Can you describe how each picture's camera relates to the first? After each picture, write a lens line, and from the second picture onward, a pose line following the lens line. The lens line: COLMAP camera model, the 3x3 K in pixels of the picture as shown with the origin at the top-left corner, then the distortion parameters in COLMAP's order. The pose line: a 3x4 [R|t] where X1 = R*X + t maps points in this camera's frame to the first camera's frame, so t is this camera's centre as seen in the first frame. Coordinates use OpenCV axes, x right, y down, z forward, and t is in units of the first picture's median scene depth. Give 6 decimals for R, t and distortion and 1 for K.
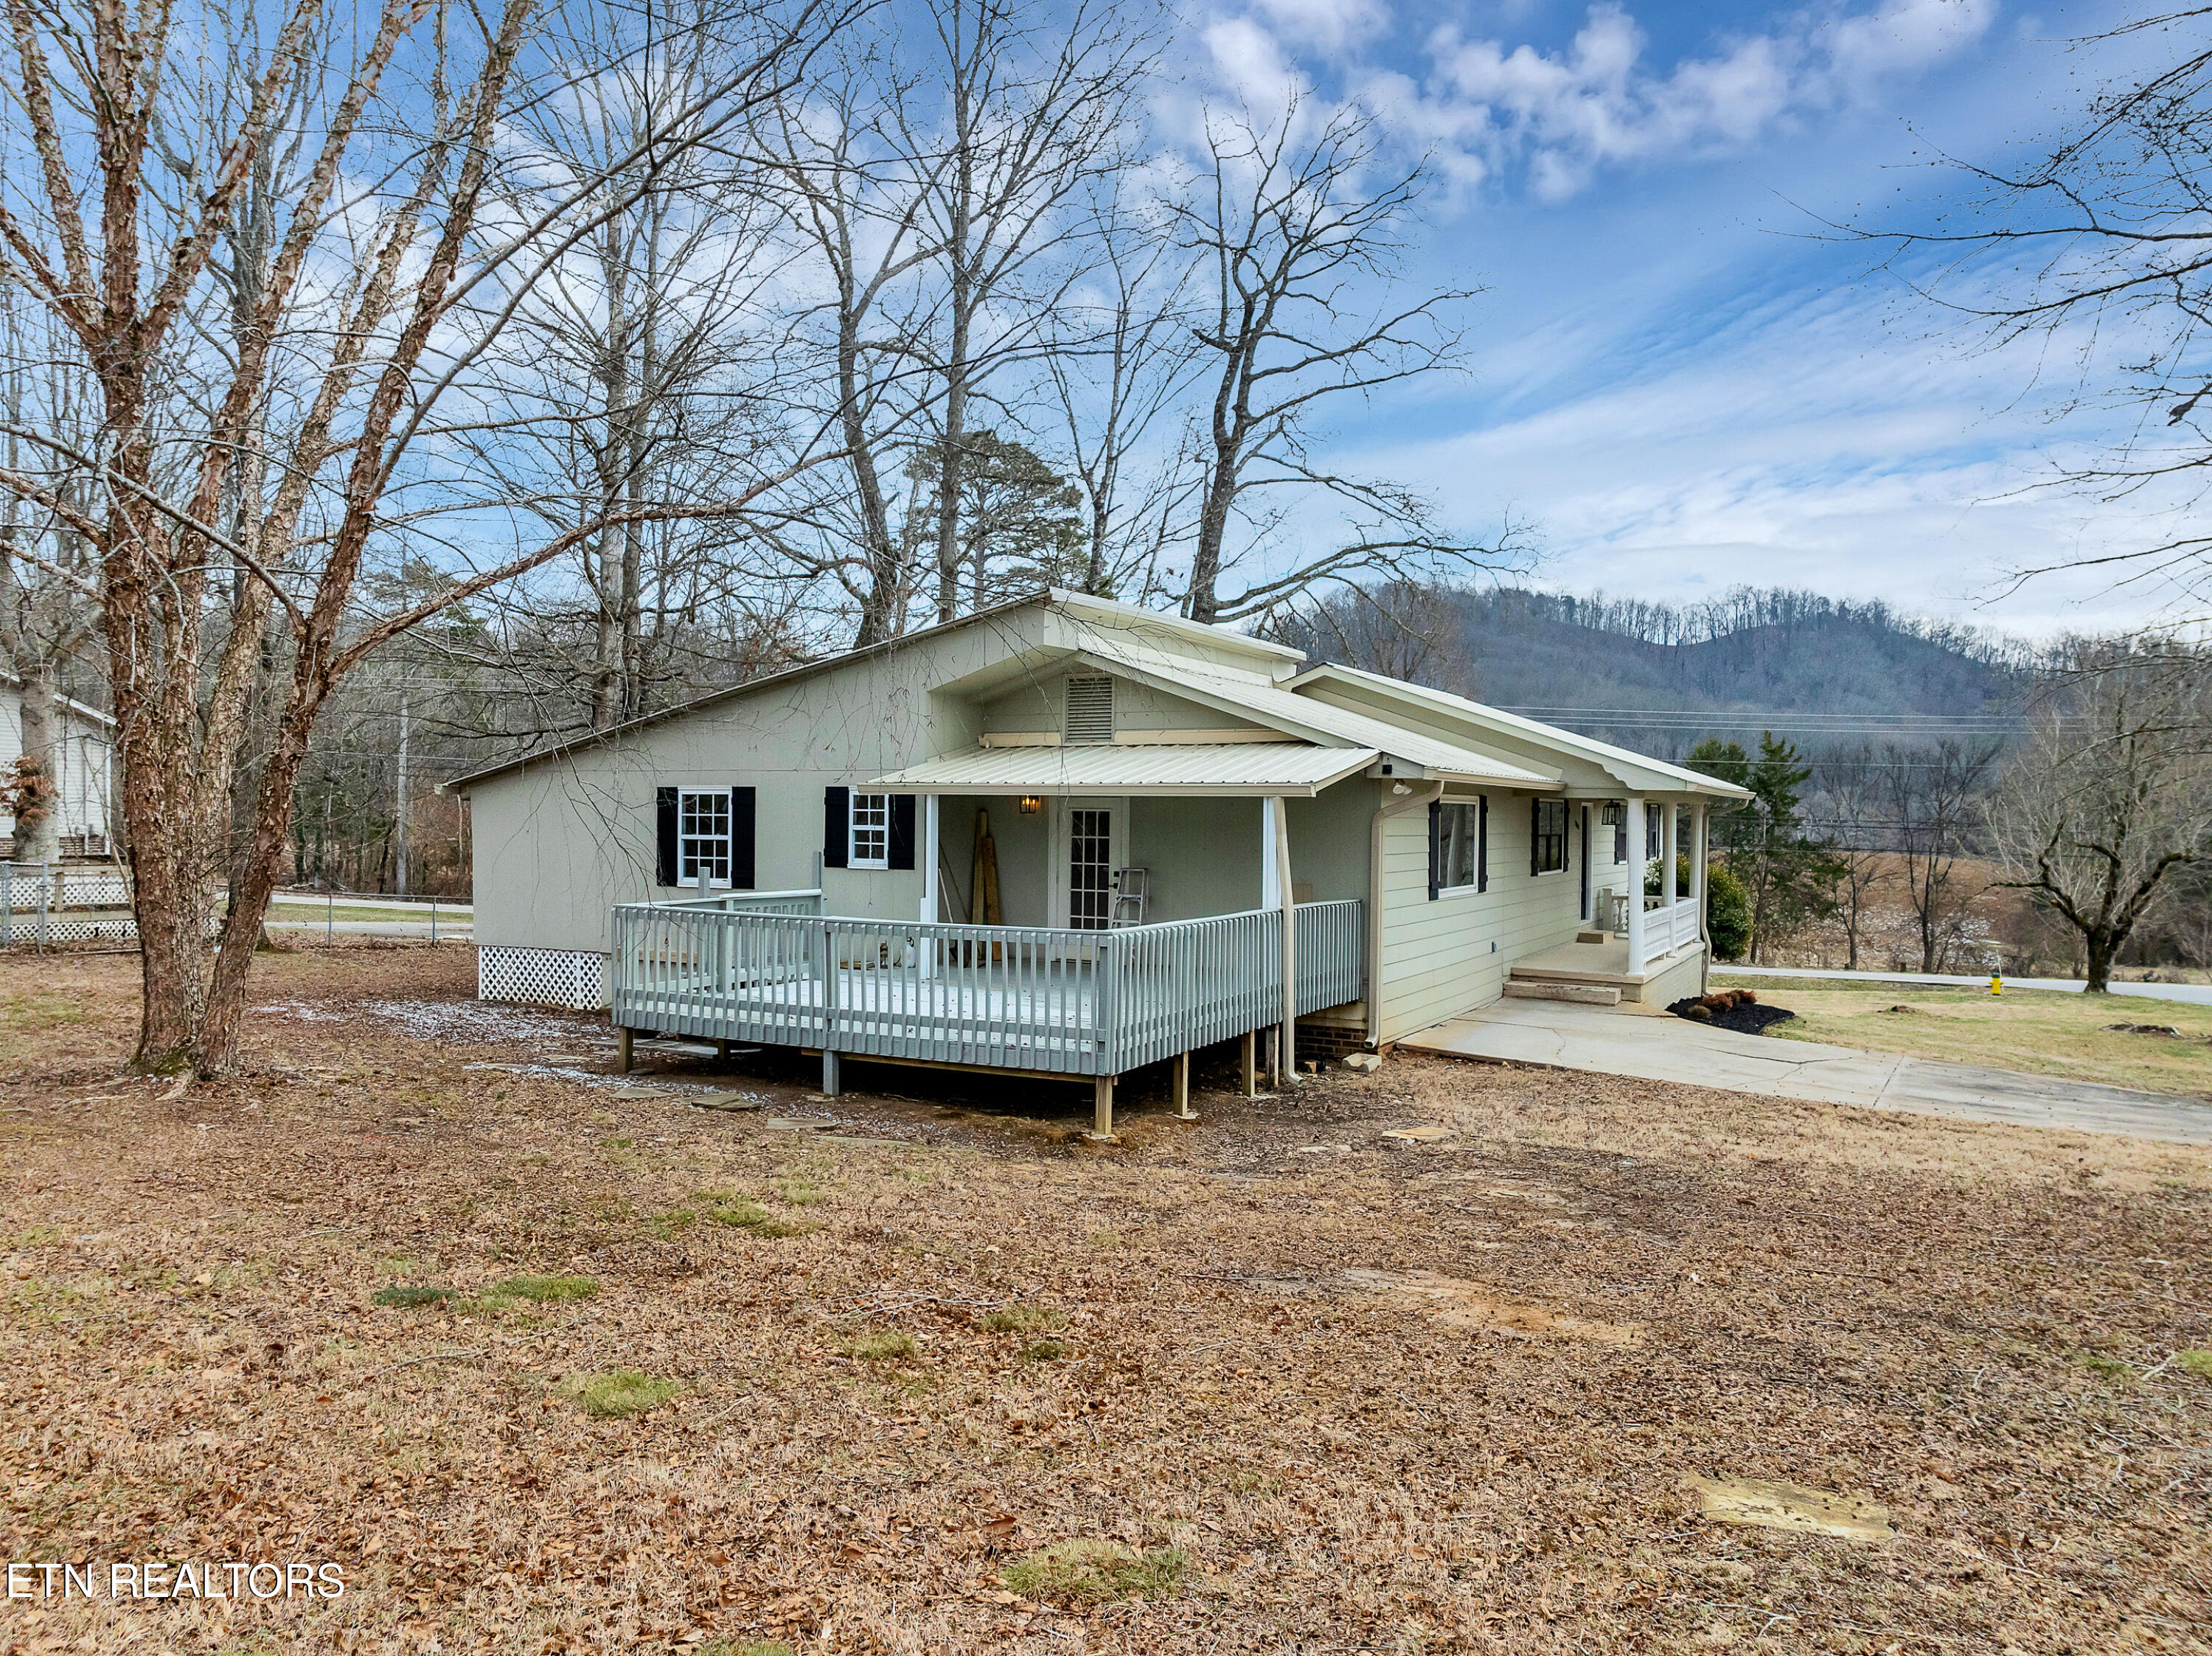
lens RADIAL K [[1528.3, 0, 1145.5], [0, 1528.3, 829.4], [0, 0, 1]] dist [-0.006975, -0.002571]
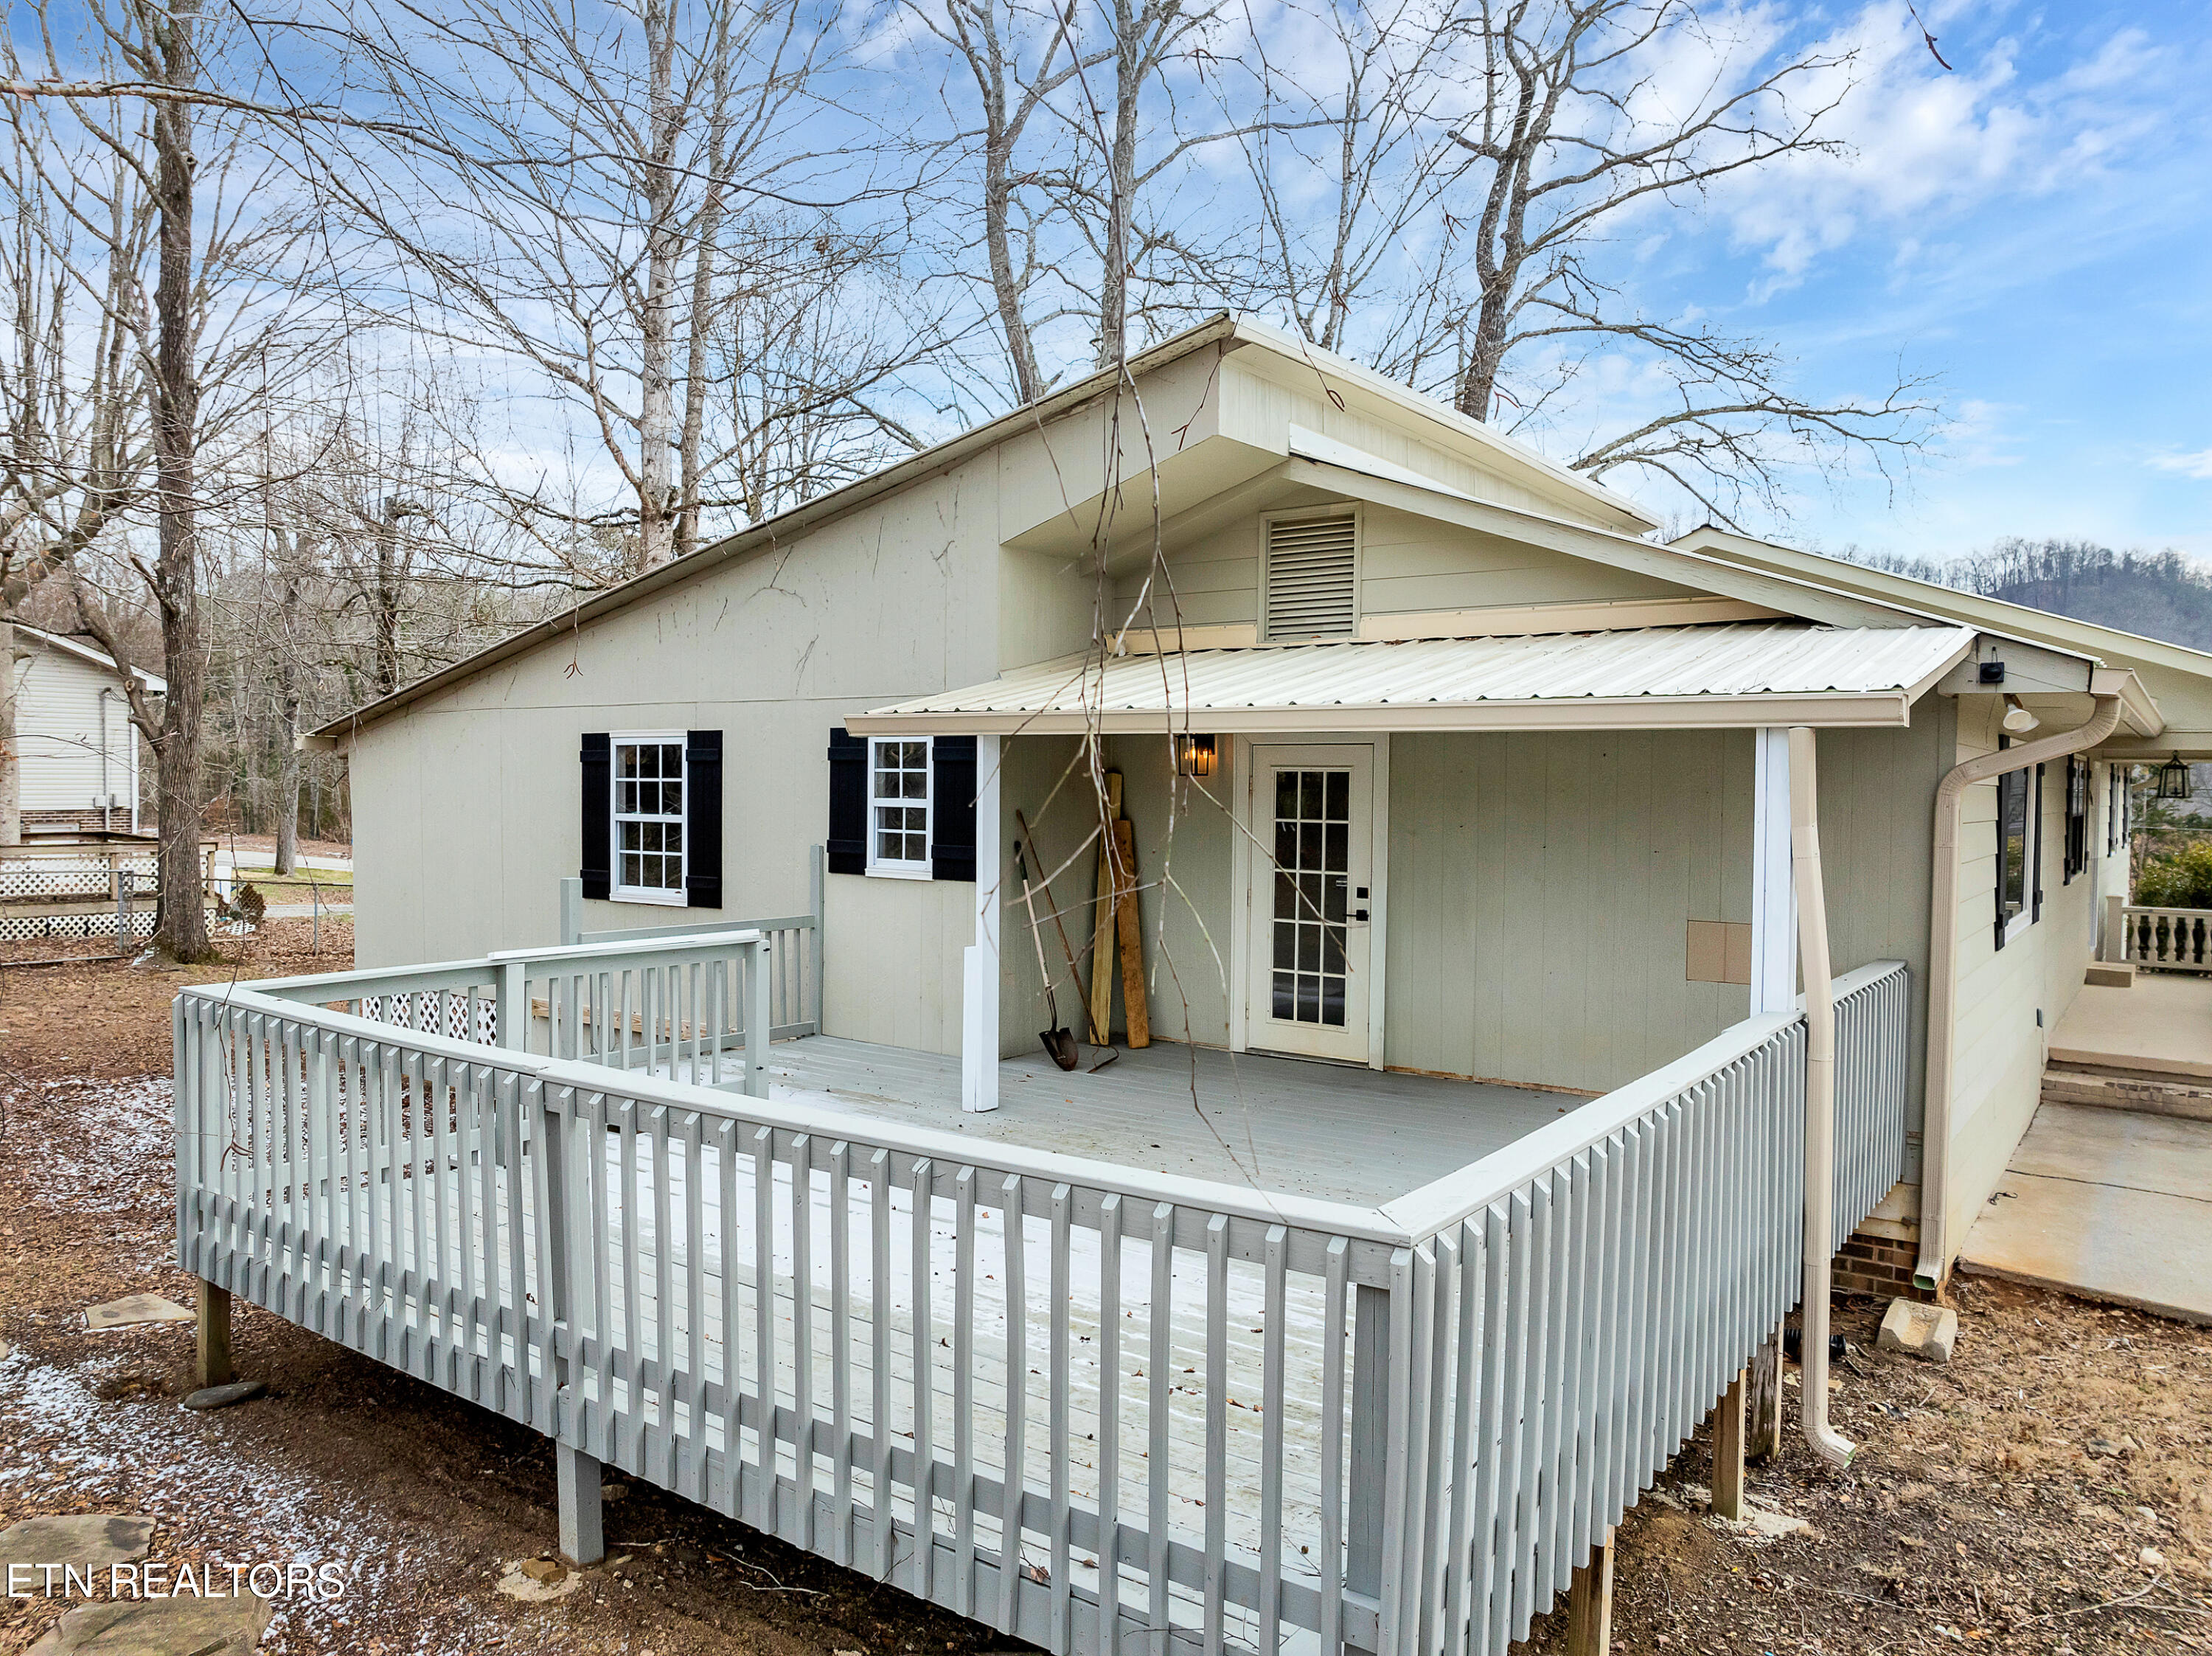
lens RADIAL K [[1528.3, 0, 1145.5], [0, 1528.3, 829.4], [0, 0, 1]] dist [-0.006975, -0.002571]
pose [[0.990181, 0.004002, -0.139737, -0.018201], [-0.001327, 0.999814, 0.019231, -0.001954], [0.139788, -0.018857, 0.990002, 0.446483]]
